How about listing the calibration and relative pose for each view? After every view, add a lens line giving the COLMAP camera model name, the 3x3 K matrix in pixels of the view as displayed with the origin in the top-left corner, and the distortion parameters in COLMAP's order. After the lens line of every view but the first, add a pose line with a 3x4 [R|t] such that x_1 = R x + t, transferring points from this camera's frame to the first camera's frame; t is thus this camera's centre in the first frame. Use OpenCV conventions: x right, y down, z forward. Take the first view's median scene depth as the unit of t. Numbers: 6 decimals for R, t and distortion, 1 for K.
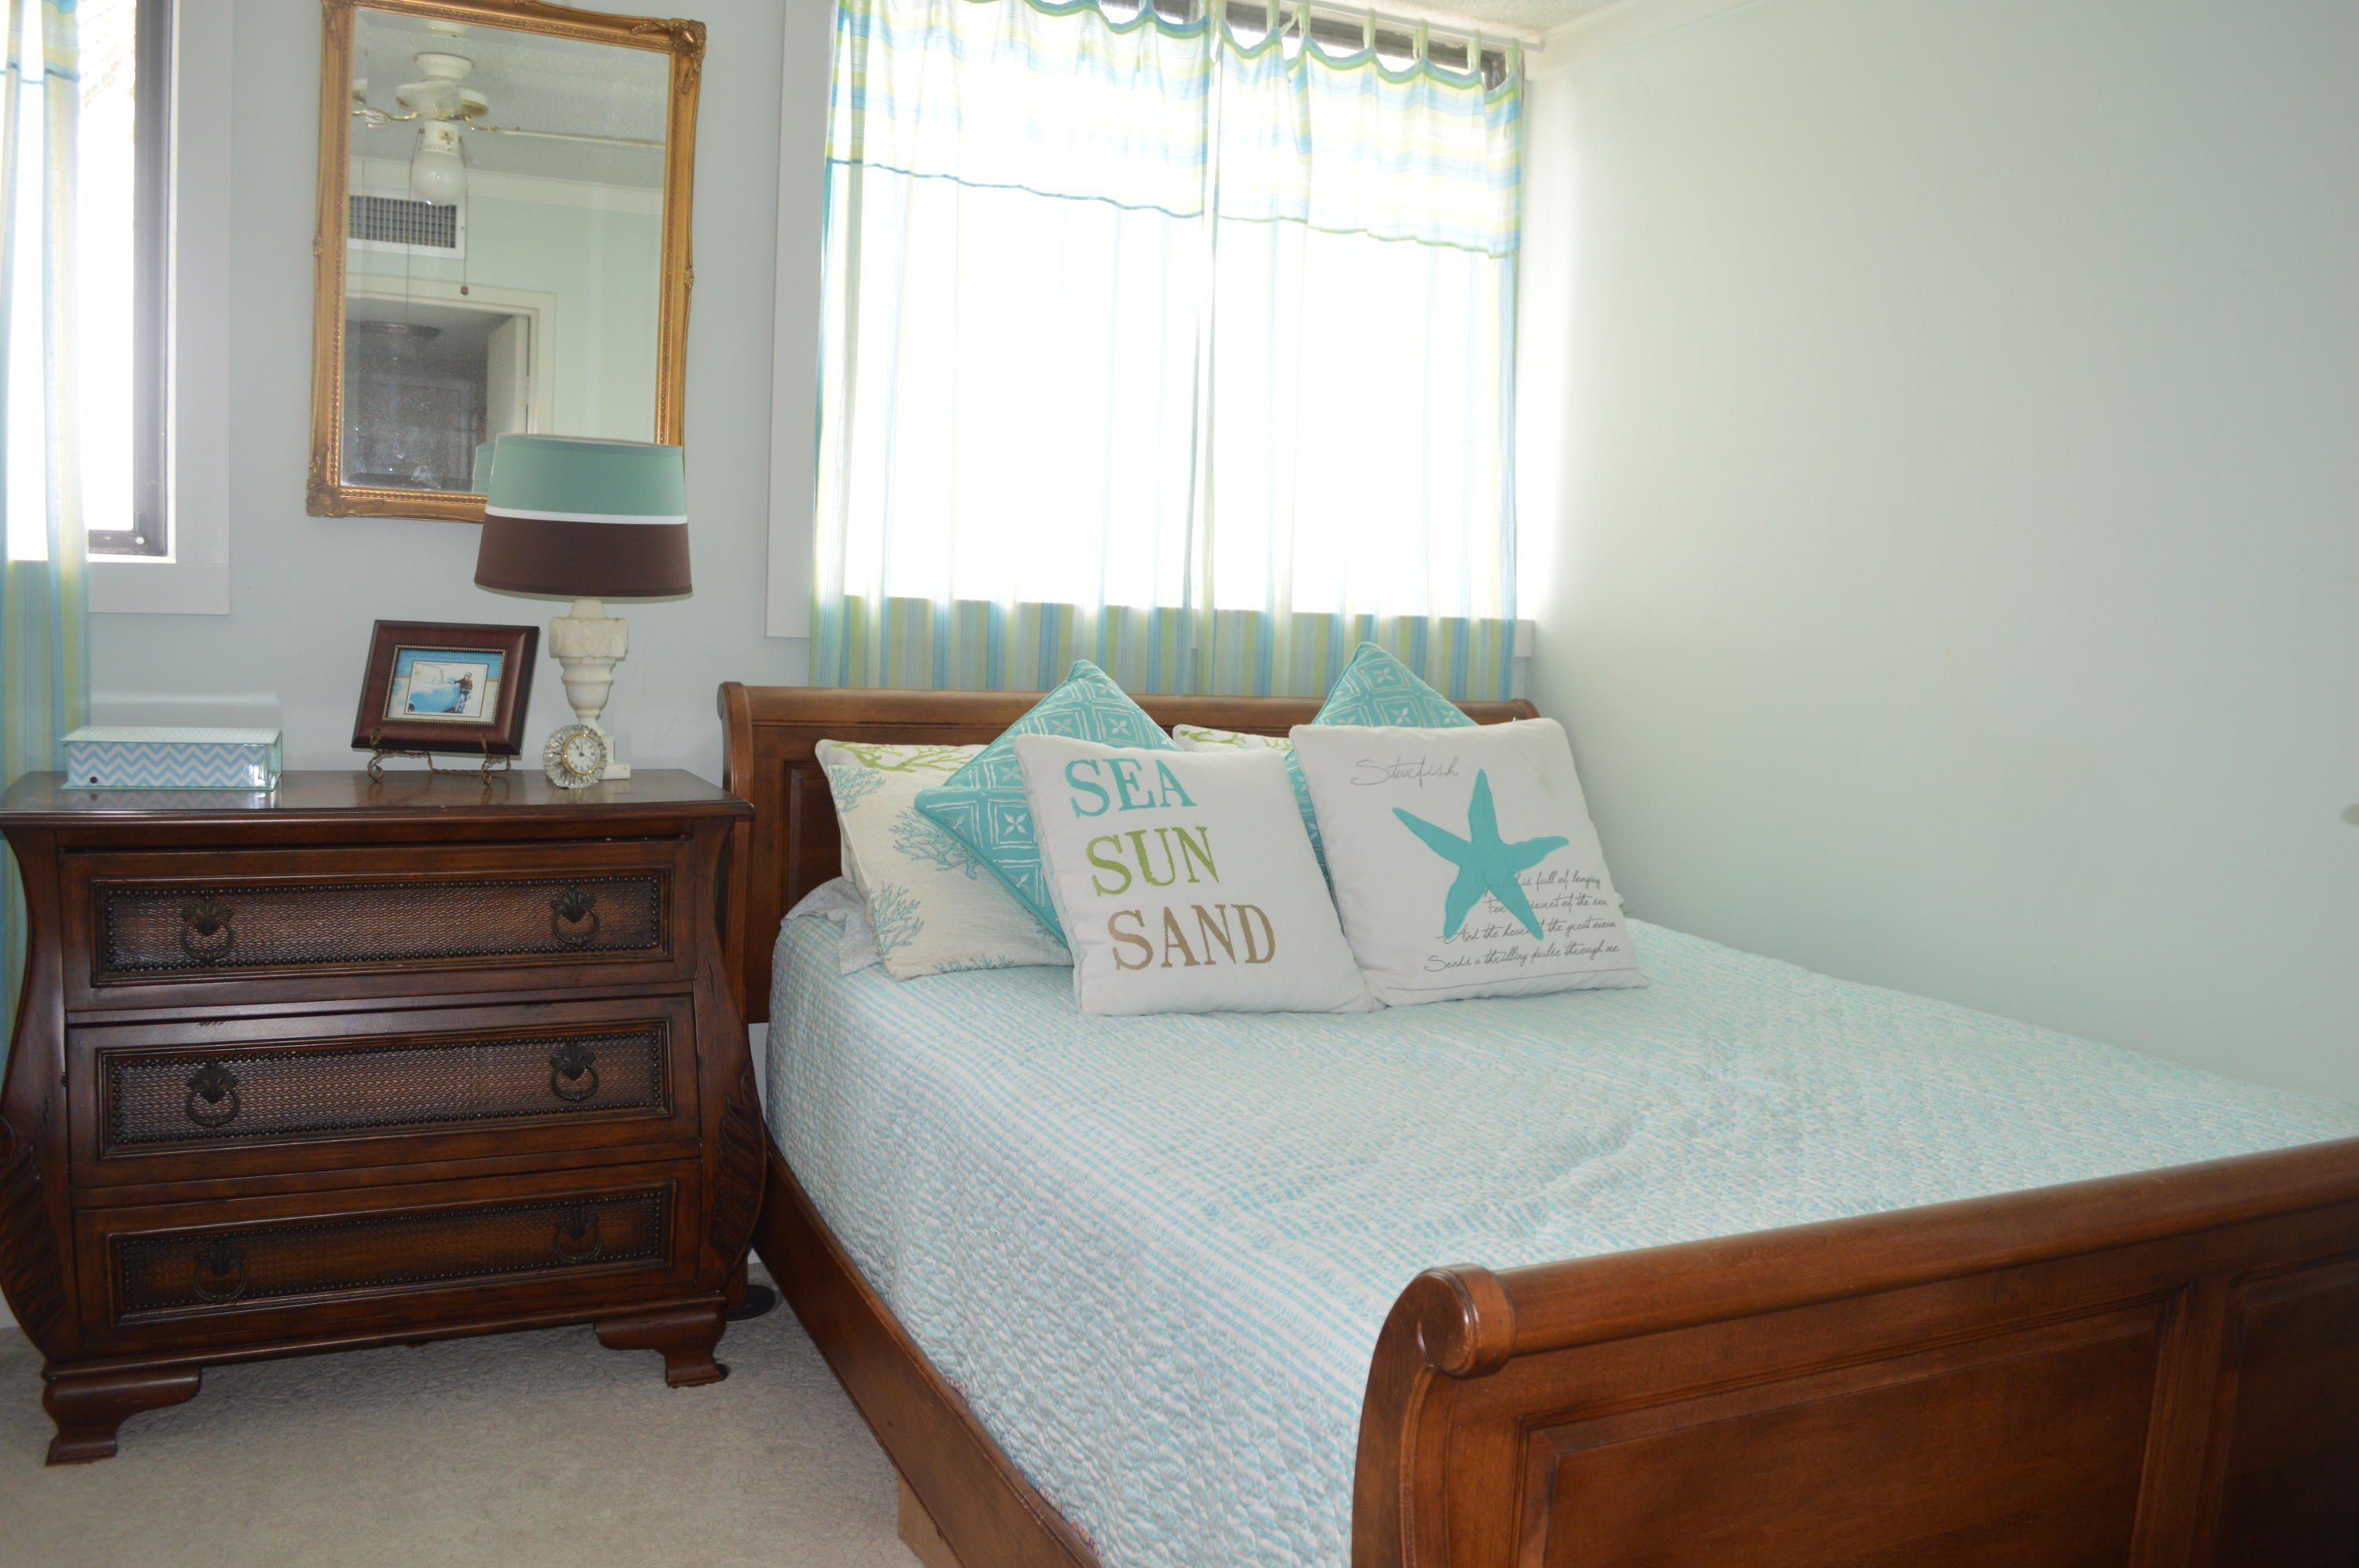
lens RADIAL K [[1879.0, 0, 1172.0], [0, 1879.0, 786.5], [0, 0, 1]] dist [-0.091357, 0.018684]
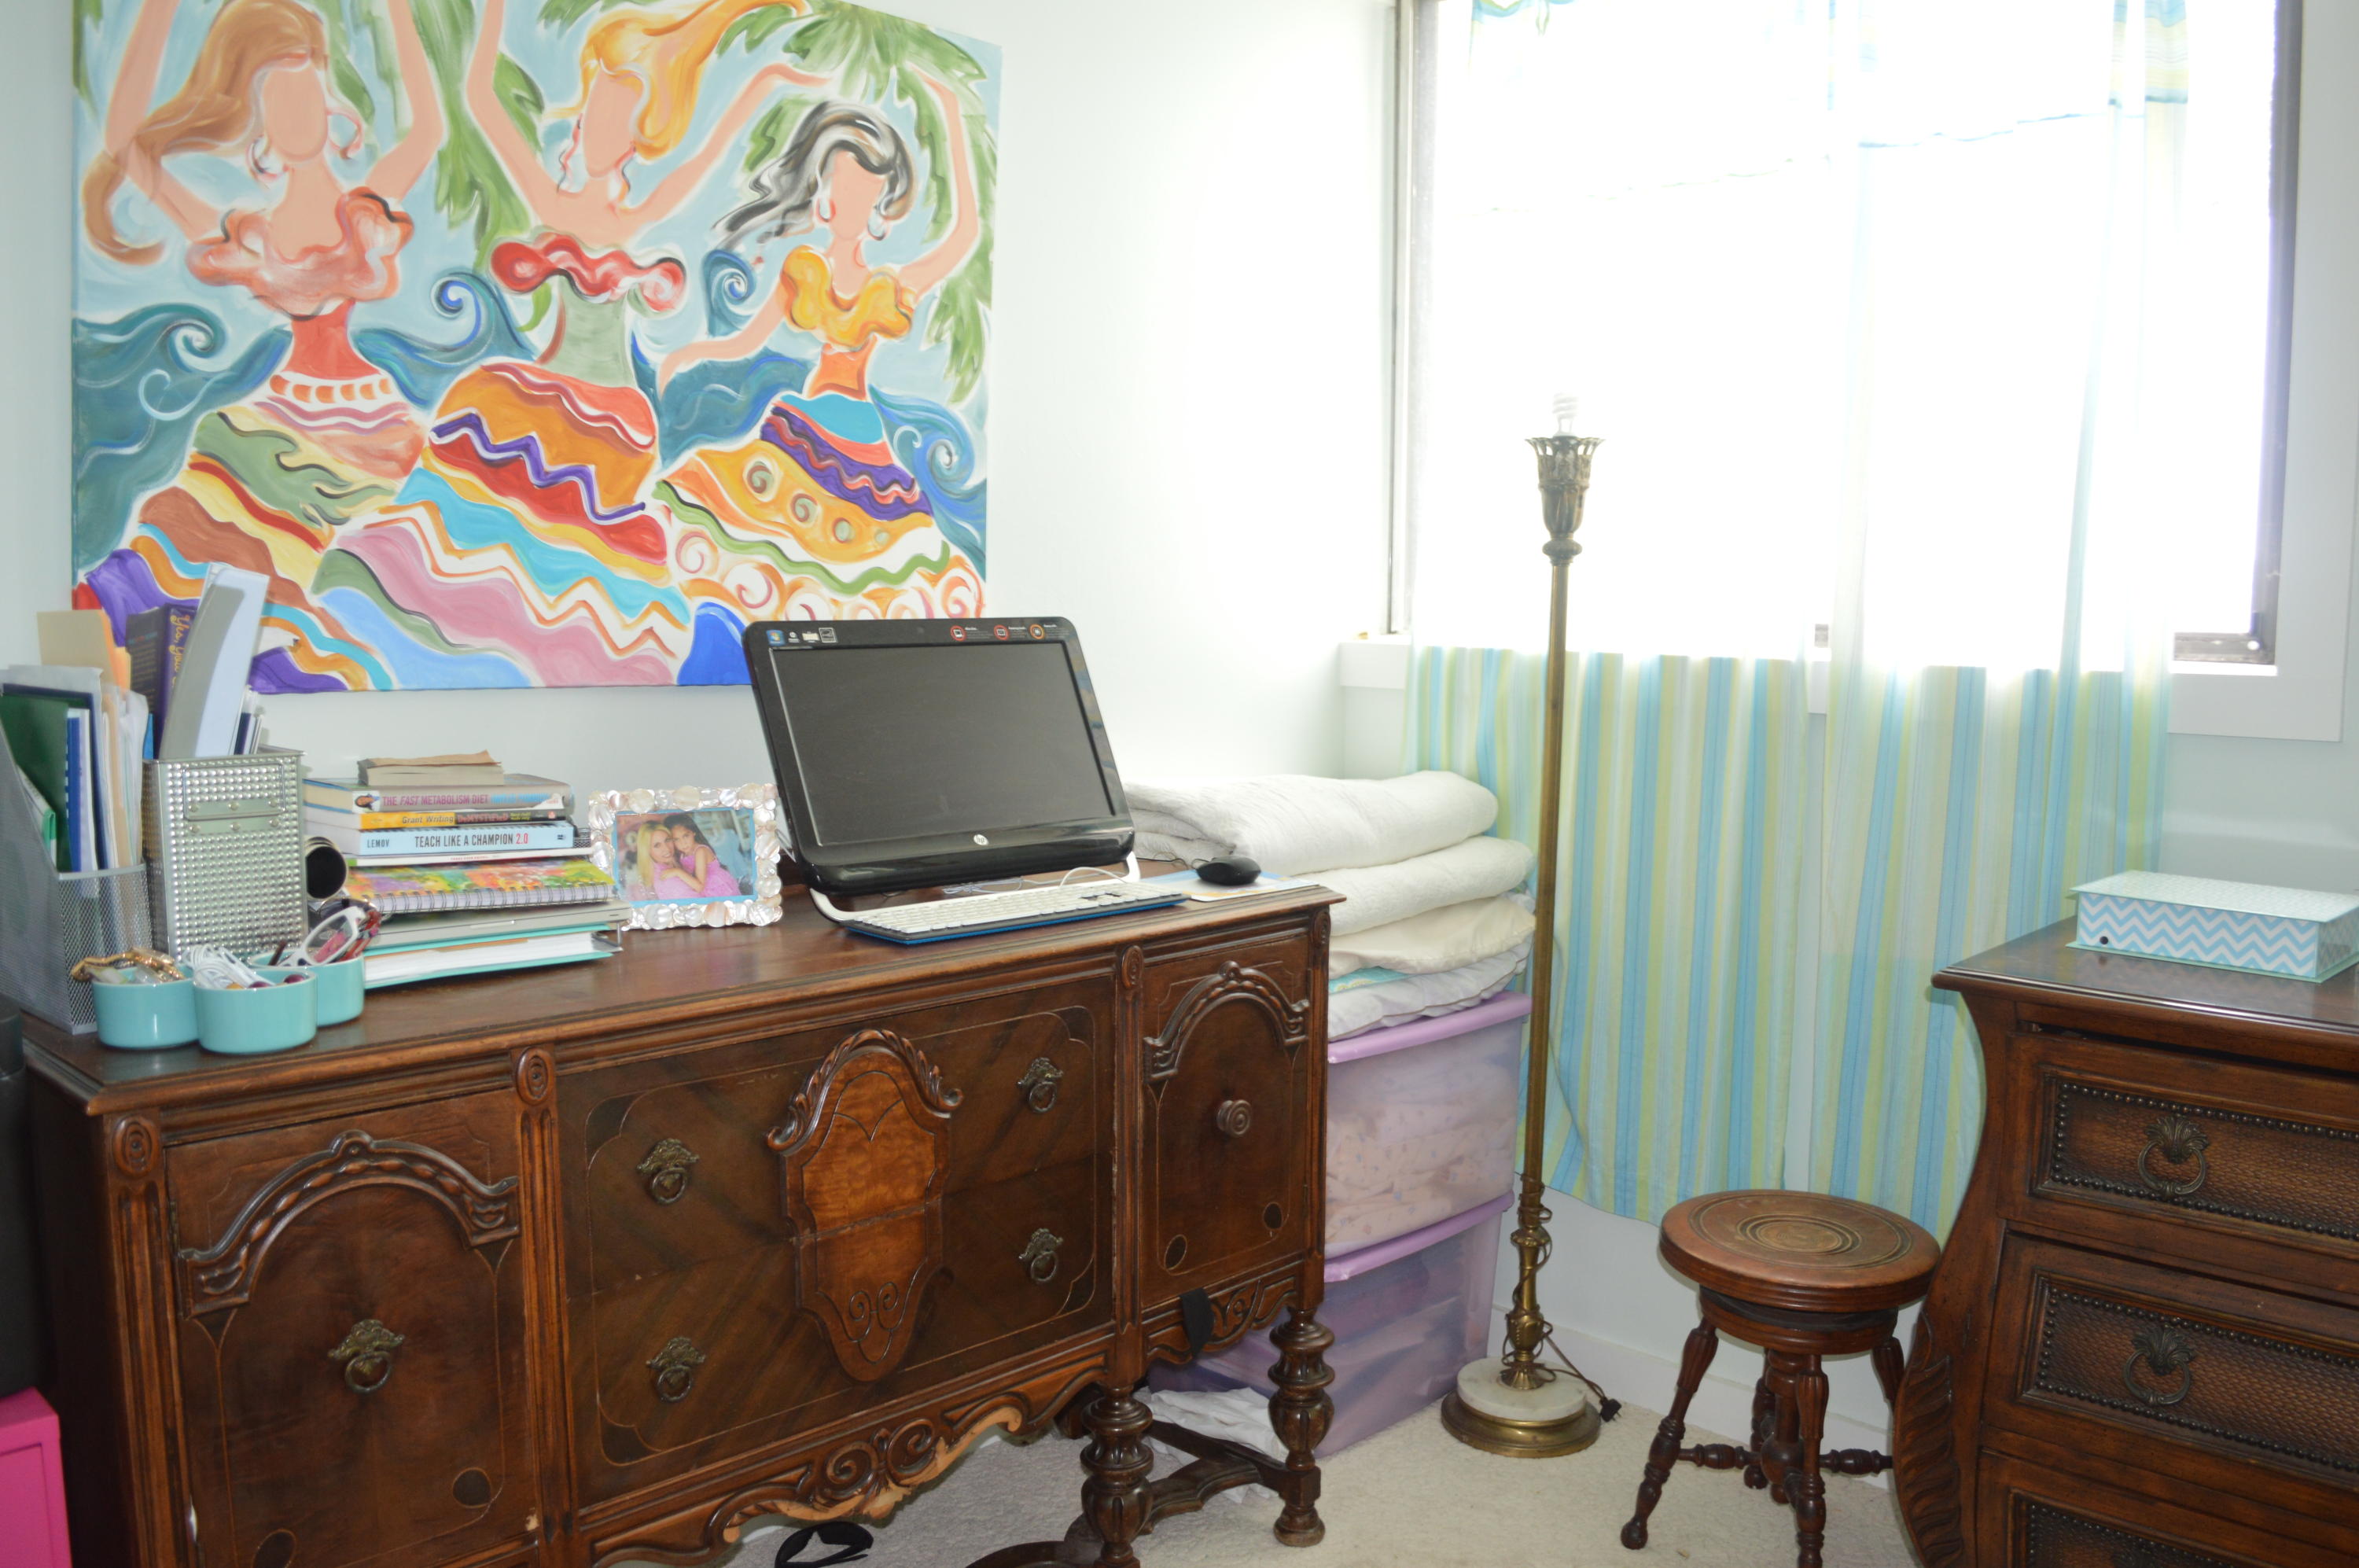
lens RADIAL K [[1879.0, 0, 1172.0], [0, 1879.0, 786.5], [0, 0, 1]] dist [-0.091357, 0.018684]
pose [[0.346289, 0.056829, -0.936405, 0.038640], [-0.092376, 0.995378, 0.026247, -0.056045], [0.933569, 0.077412, 0.349938, 0.308266]]
